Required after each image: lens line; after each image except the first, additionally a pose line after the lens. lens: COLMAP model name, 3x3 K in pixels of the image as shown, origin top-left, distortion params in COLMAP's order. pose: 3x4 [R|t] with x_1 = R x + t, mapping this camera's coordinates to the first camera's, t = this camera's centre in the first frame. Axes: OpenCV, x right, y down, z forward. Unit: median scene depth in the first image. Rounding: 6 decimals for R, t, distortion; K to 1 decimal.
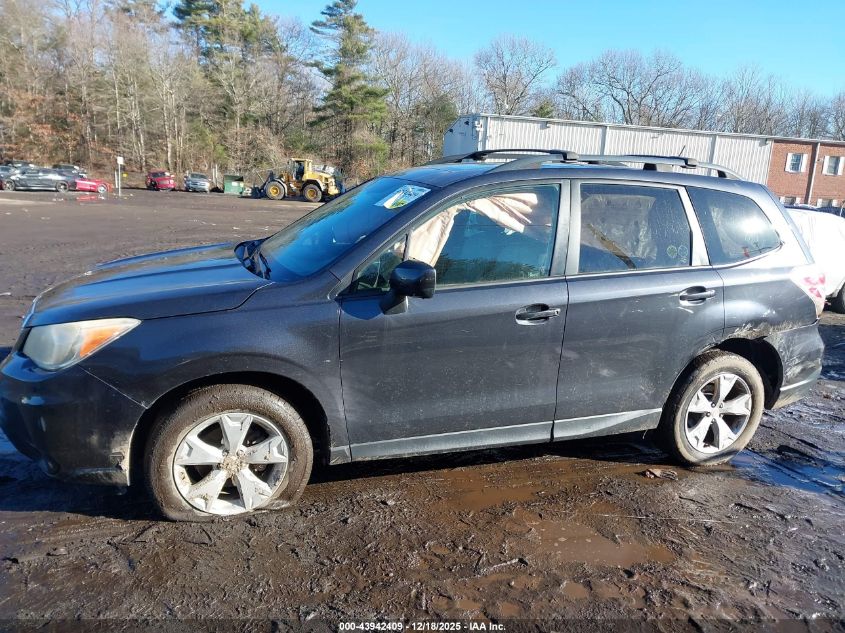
lens RADIAL K [[634.5, 0, 422.4], [0, 634.5, 317.7], [0, 0, 1]] dist [0.021647, -0.021181]
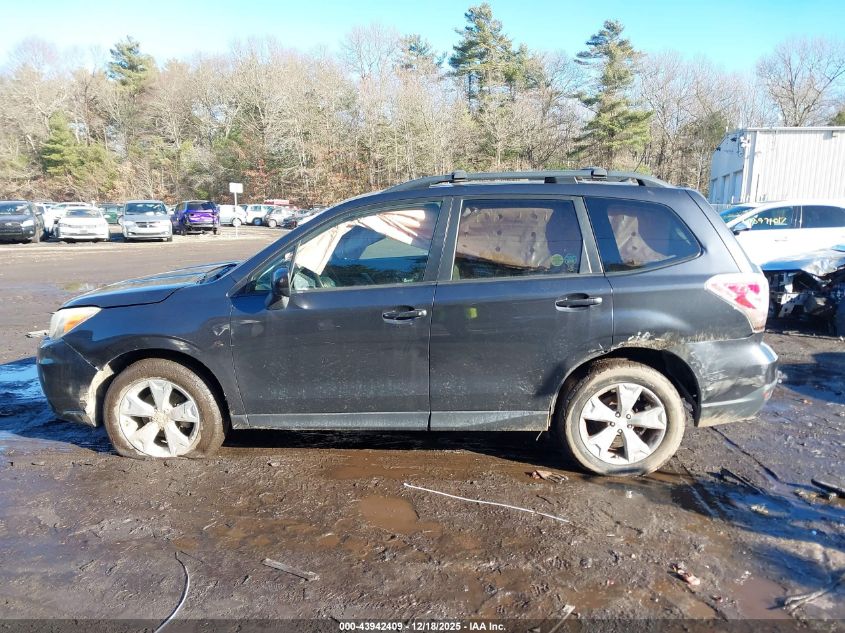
lens RADIAL K [[634.5, 0, 424.6], [0, 634.5, 315.4], [0, 0, 1]] dist [0.021647, -0.021181]
pose [[0.924203, 0.018962, -0.381430, 0.615150], [-0.037846, 0.998398, -0.042066, 0.039930], [0.380022, 0.053313, 0.923440, -0.036388]]
